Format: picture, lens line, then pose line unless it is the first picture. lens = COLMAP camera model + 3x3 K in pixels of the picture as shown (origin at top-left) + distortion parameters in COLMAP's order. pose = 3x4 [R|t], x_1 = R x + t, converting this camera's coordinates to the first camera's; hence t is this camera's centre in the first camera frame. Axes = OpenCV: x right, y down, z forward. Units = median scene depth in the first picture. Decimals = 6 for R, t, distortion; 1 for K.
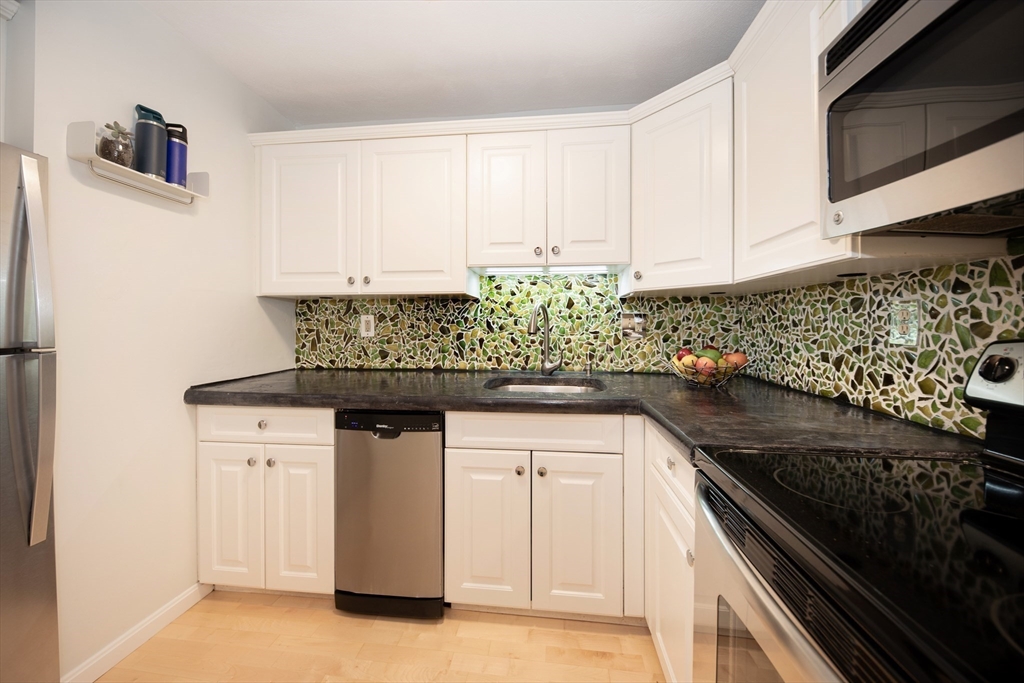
lens RADIAL K [[385.5, 0, 510.3], [0, 385.5, 325.2], [0, 0, 1]] dist [-0.000826, -0.000182]
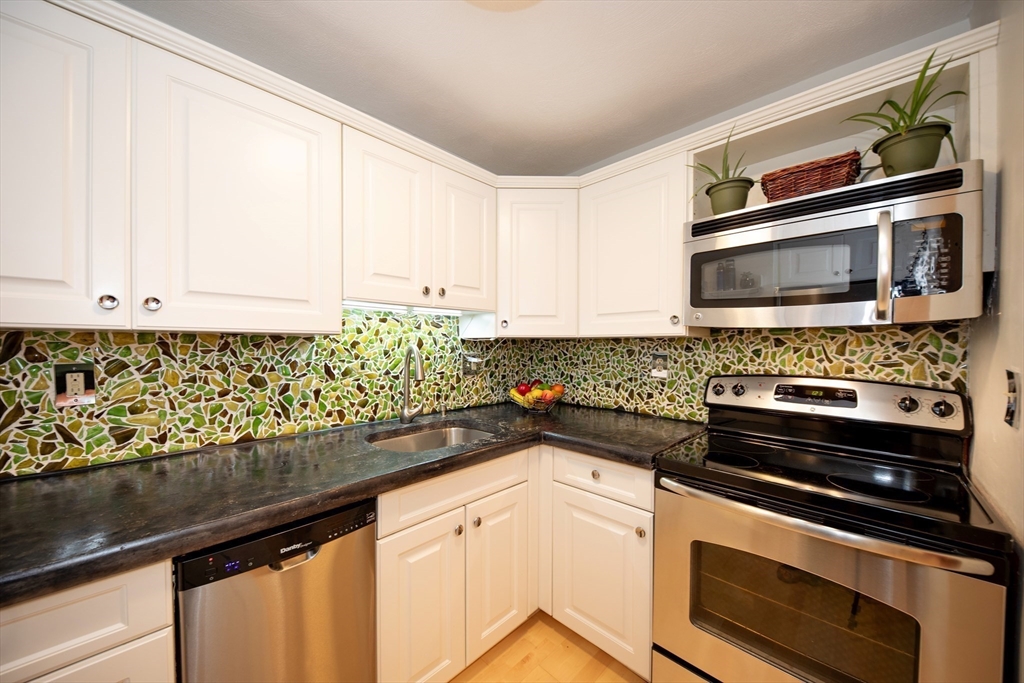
lens RADIAL K [[384.6, 0, 515.6], [0, 384.6, 348.4], [0, 0, 1]] dist [-0.001727, -0.000712]
pose [[0.583433, -0.009713, 0.812103, -0.488480], [-0.002806, 0.999898, 0.013975, -0.060426], [-0.812156, -0.010432, 0.583347, 0.256900]]
